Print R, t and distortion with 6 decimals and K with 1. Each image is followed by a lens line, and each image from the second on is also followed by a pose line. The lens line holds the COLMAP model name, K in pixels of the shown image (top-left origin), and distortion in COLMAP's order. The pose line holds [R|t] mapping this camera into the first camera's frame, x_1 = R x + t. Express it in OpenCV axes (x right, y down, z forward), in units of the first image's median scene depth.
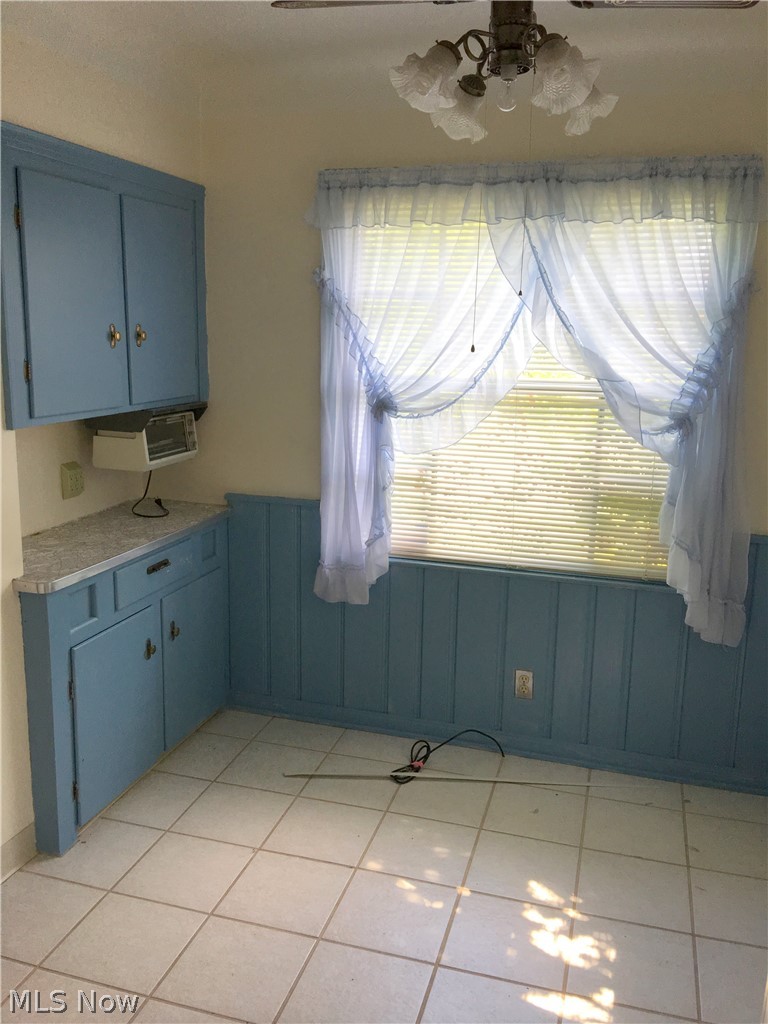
lens RADIAL K [[862.2, 0, 384.0], [0, 862.2, 512.0], [0, 0, 1]] dist [0.079712, -0.142429]
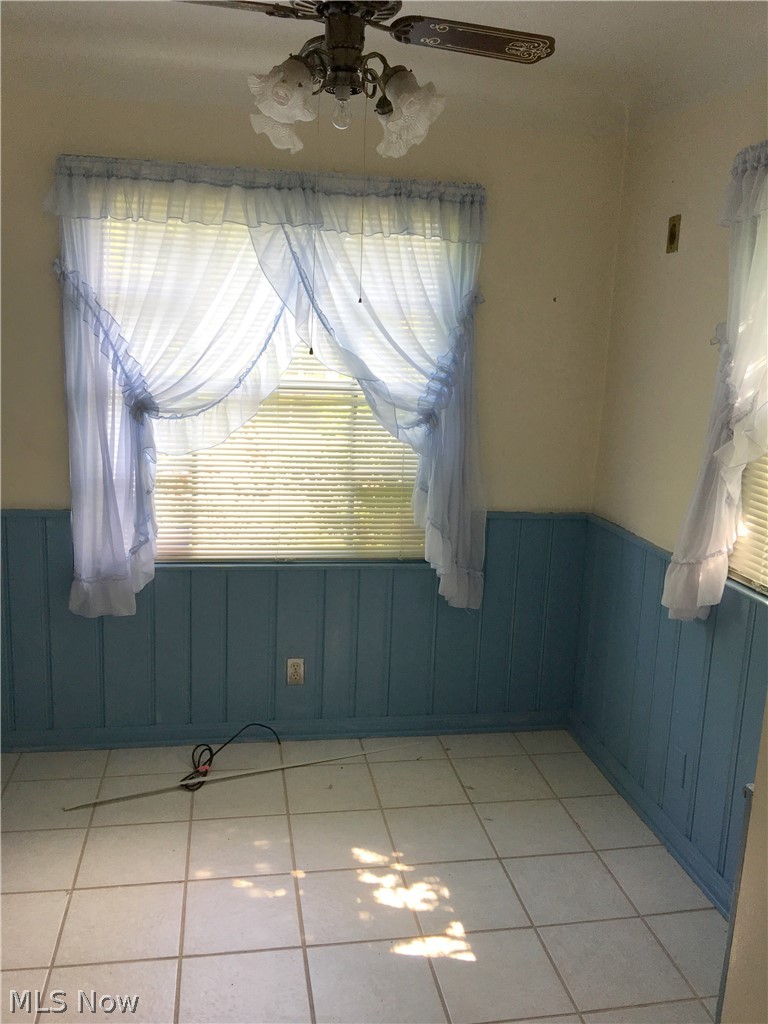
lens RADIAL K [[862.2, 0, 384.0], [0, 862.2, 512.0], [0, 0, 1]] dist [0.079712, -0.142429]
pose [[0.895910, -0.074030, 0.438024, -0.204029], [0.071777, 0.997184, 0.021723, -0.008107], [-0.438399, 0.011978, 0.898701, 0.016701]]
